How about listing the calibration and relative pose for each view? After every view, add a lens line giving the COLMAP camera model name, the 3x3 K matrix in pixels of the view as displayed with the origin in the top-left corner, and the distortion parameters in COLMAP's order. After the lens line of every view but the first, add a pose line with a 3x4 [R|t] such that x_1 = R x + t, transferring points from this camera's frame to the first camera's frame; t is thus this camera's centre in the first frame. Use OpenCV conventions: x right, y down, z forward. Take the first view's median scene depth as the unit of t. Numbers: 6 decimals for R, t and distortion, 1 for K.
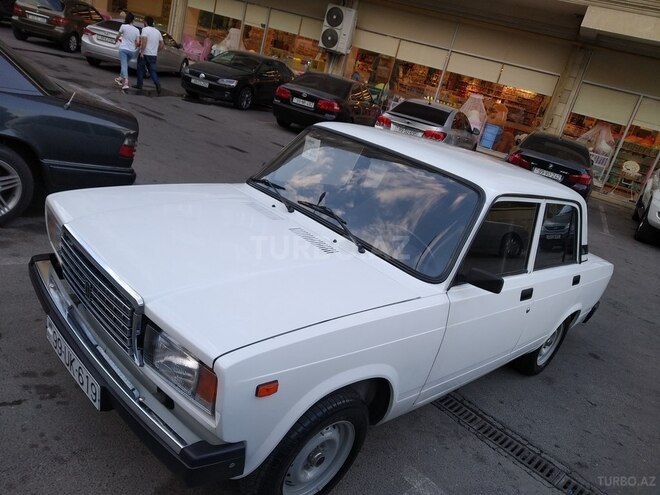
lens RADIAL K [[507.1, 0, 328.3], [0, 507.1, 244.7], [0, 0, 1]] dist [0.007025, -0.013220]
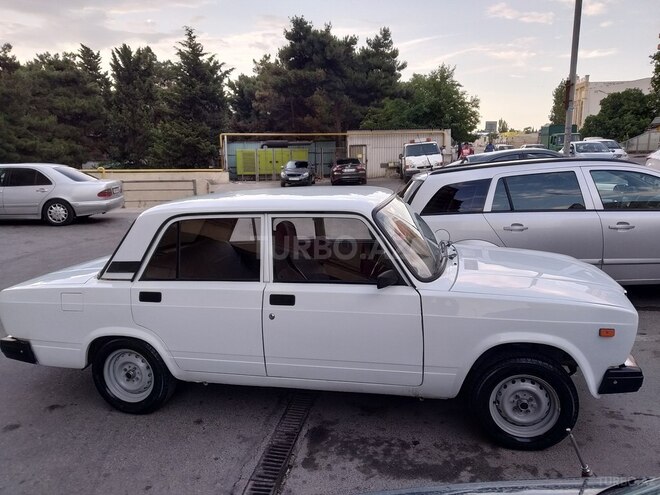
lens RADIAL K [[510.5, 0, 328.8], [0, 510.5, 246.7], [0, 0, 1]] dist [0.007936, -0.013283]
pose [[-0.526965, -0.385663, 0.757345, -0.658317], [0.162052, 0.829168, 0.534994, -0.626831], [-0.834294, 0.404653, -0.374445, 1.284601]]
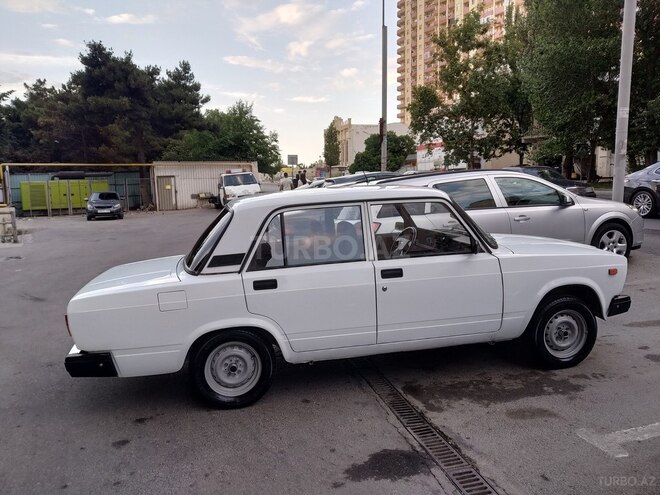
lens RADIAL K [[506.7, 0, 330.0], [0, 506.7, 247.5], [0, 0, 1]] dist [0.004801, -0.011477]
pose [[-0.816312, -0.295842, 0.496097, -0.378594], [0.003635, 0.856229, 0.516583, -0.661079], [-0.577600, 0.423496, -0.697875, 1.803421]]
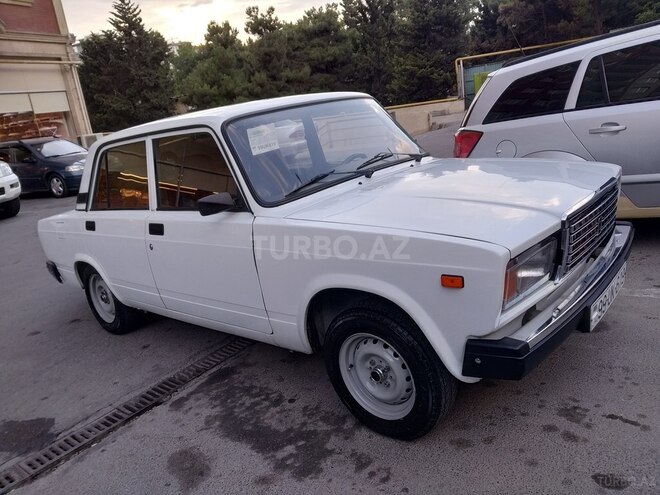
lens RADIAL K [[510.5, 0, 328.8], [0, 510.5, 246.7], [0, 0, 1]] dist [0.007936, -0.013283]
pose [[-0.104983, -0.485099, 0.868135, -0.732645], [0.437579, 0.761377, 0.478361, -0.348729], [-0.893030, 0.430097, 0.132337, 0.732937]]
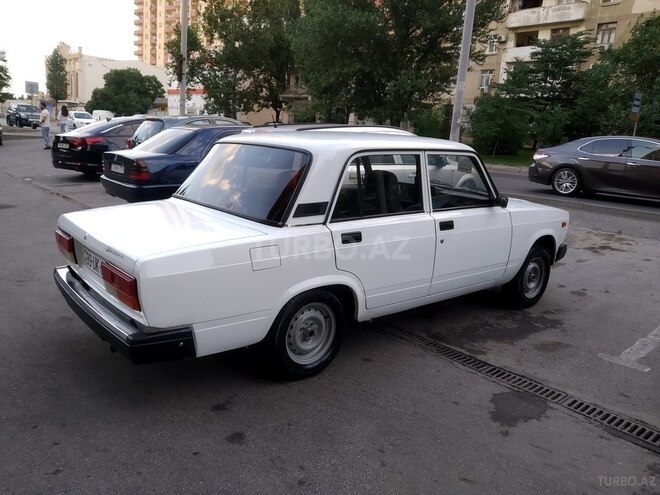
lens RADIAL K [[511.9, 0, 324.0], [0, 511.9, 240.4], [0, 0, 1]] dist [0.005287, -0.001948]
pose [[-0.945088, -0.325386, 0.030551, 0.185450], [-0.263276, 0.813393, 0.518727, -0.541595], [-0.193636, 0.482199, -0.854394, 1.985942]]
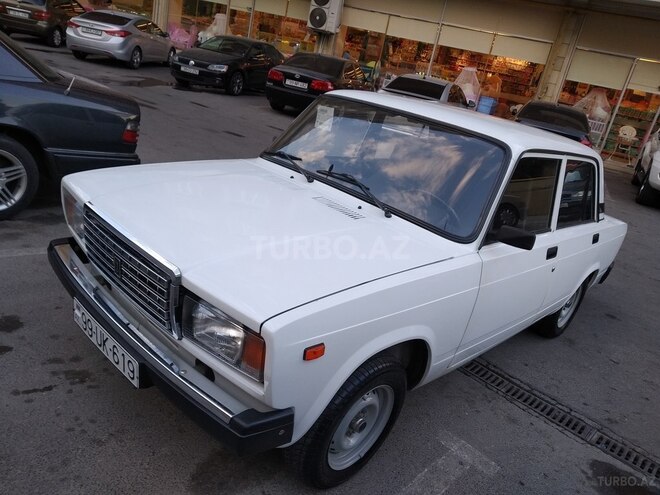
lens RADIAL K [[507.1, 0, 328.3], [0, 507.1, 244.7], [0, 0, 1]] dist [0.007025, -0.013220]
pose [[0.998346, -0.057221, 0.005582, -0.035920], [0.057030, 0.997925, 0.029883, 0.020415], [-0.007280, -0.029515, 0.999538, 0.011078]]
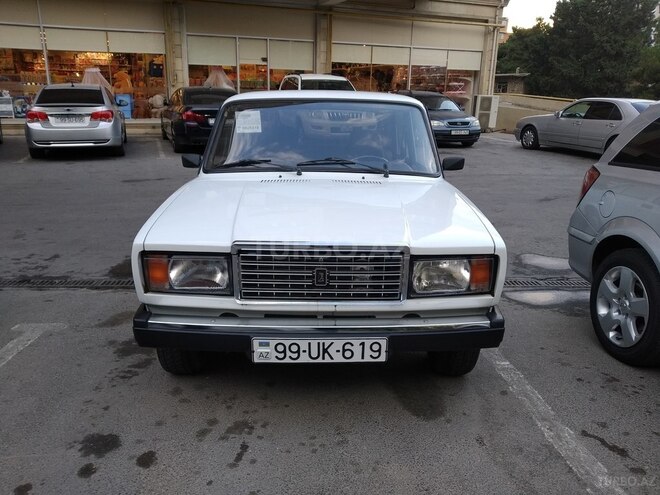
lens RADIAL K [[506.7, 0, 330.0], [0, 506.7, 247.5], [0, 0, 1]] dist [0.004801, -0.011477]
pose [[0.674341, -0.424756, 0.604026, -0.557781], [0.381322, 0.900799, 0.207737, -0.092768], [-0.632343, 0.090243, 0.769414, 0.093600]]
